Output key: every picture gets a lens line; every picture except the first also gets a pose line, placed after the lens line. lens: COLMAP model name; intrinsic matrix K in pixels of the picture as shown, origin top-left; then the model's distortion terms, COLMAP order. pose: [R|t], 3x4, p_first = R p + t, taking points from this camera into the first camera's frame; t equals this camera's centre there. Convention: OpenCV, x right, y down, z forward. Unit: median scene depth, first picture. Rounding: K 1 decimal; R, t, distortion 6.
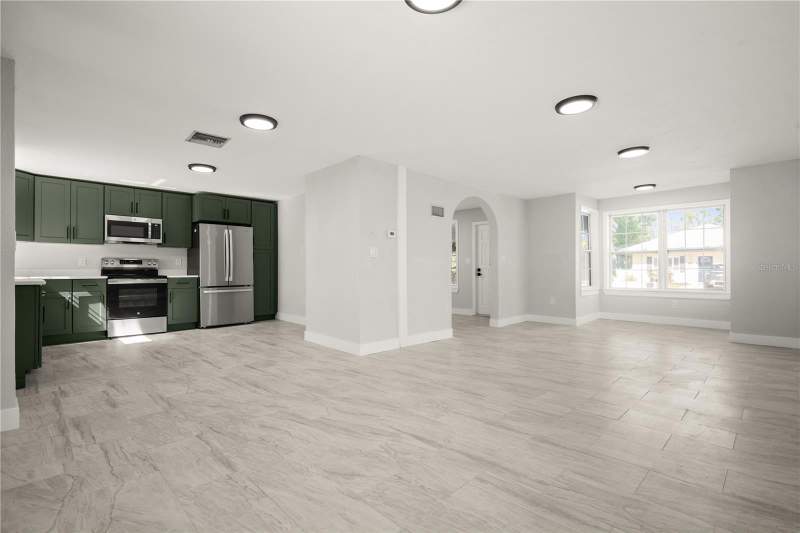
lens RADIAL K [[371.3, 0, 400.0], [0, 371.3, 266.5], [0, 0, 1]] dist [0.004104, 0.000440]
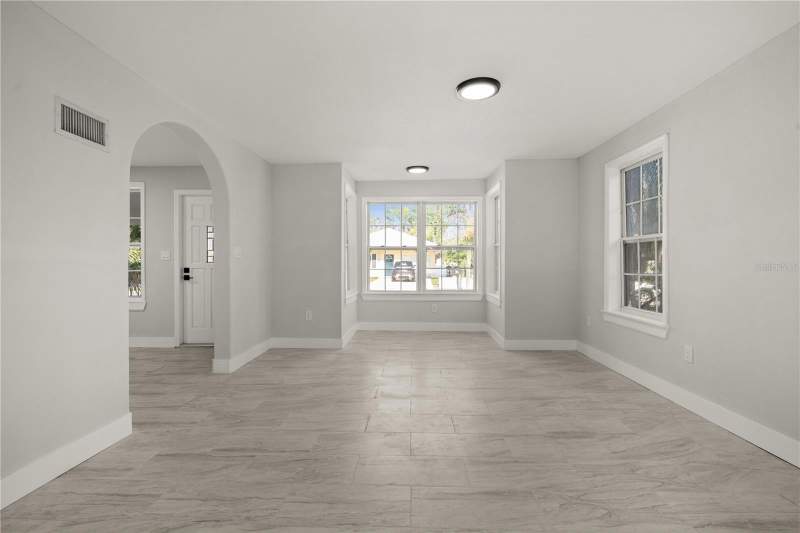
lens RADIAL K [[371.3, 0, 400.0], [0, 371.3, 266.5], [0, 0, 1]] dist [0.004104, 0.000440]
pose [[0.723218, -0.002182, 0.690616, 0.051911], [-0.007881, 0.999904, 0.011412, -0.007167], [-0.690575, -0.013696, 0.723131, 0.360735]]
